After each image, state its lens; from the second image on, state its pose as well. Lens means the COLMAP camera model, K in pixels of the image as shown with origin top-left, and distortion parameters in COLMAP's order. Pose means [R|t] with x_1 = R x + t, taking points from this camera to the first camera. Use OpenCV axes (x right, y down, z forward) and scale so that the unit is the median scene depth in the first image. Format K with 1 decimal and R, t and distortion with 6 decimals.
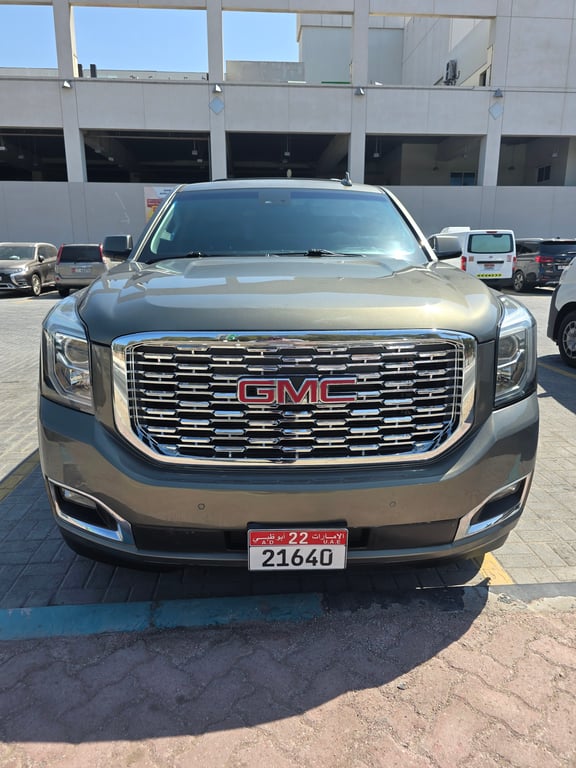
lens RADIAL K [[512.0, 0, 288.0], [0, 512.0, 384.0], [0, 0, 1]] dist [0.072385, -0.079013]
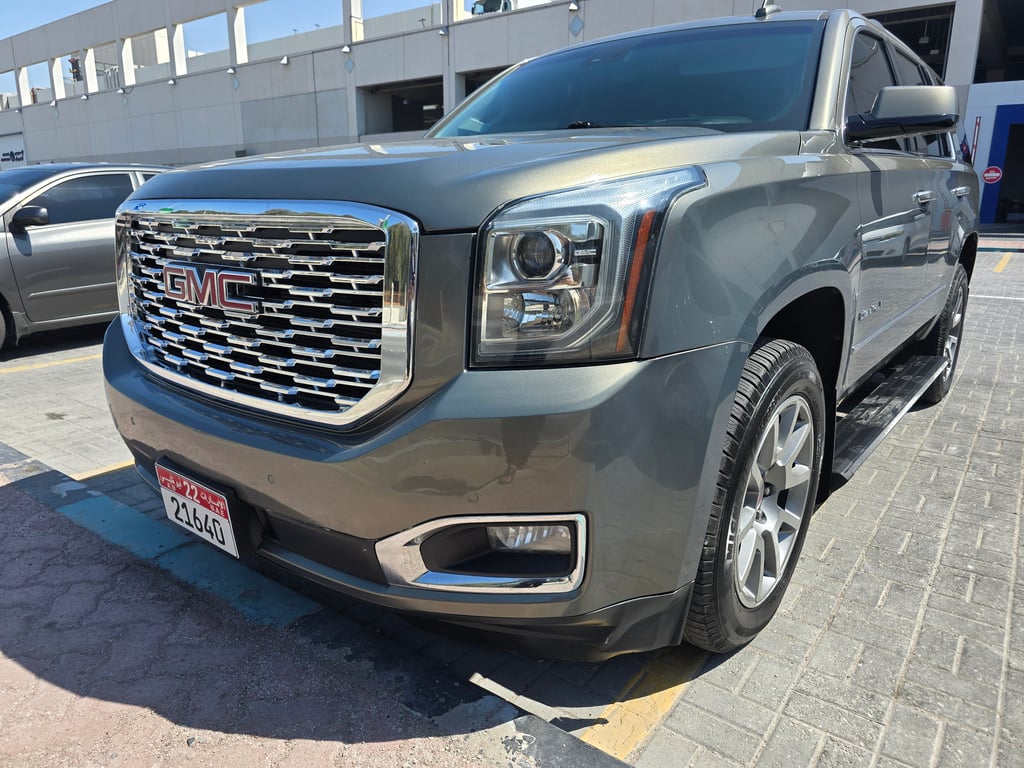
lens RADIAL K [[682.7, 0, 489.8], [0, 682.7, 387.2], [0, 0, 1]] dist [0.072385, -0.079013]
pose [[0.753459, 0.168696, -0.635485, 0.909269], [-0.158865, 0.984597, 0.073013, 0.016753], [0.638014, 0.045944, 0.768653, 0.505320]]
